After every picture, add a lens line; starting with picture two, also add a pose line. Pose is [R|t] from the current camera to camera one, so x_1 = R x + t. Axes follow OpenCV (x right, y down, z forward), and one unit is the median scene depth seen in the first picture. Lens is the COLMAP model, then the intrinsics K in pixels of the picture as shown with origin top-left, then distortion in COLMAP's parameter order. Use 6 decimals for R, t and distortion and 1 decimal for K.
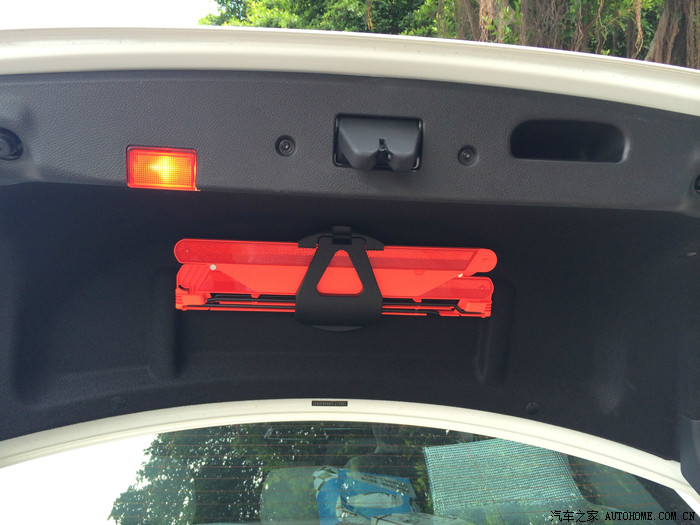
lens RADIAL K [[599.7, 0, 350.4], [0, 599.7, 259.3], [0, 0, 1]] dist [0.083170, -0.119613]
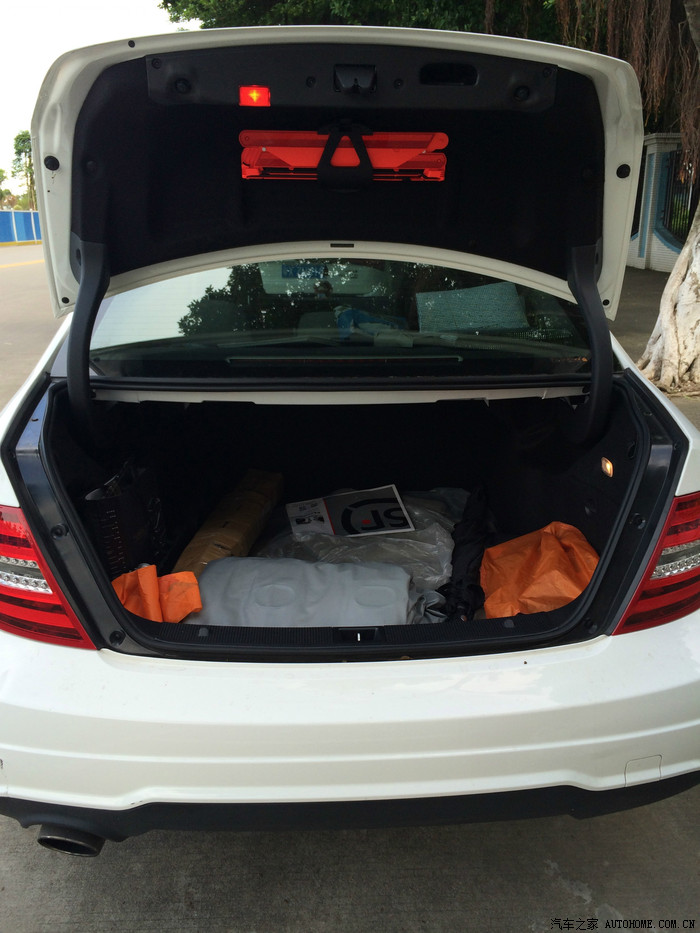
lens RADIAL K [[802.8, 0, 353.6], [0, 802.8, 464.7], [0, 0, 1]] dist [0.077829, -0.122599]
pose [[0.998912, -0.003697, -0.046498, 0.097738], [0.020224, 0.932617, 0.360300, 0.023092], [0.042033, -0.360848, 0.931677, -1.230677]]
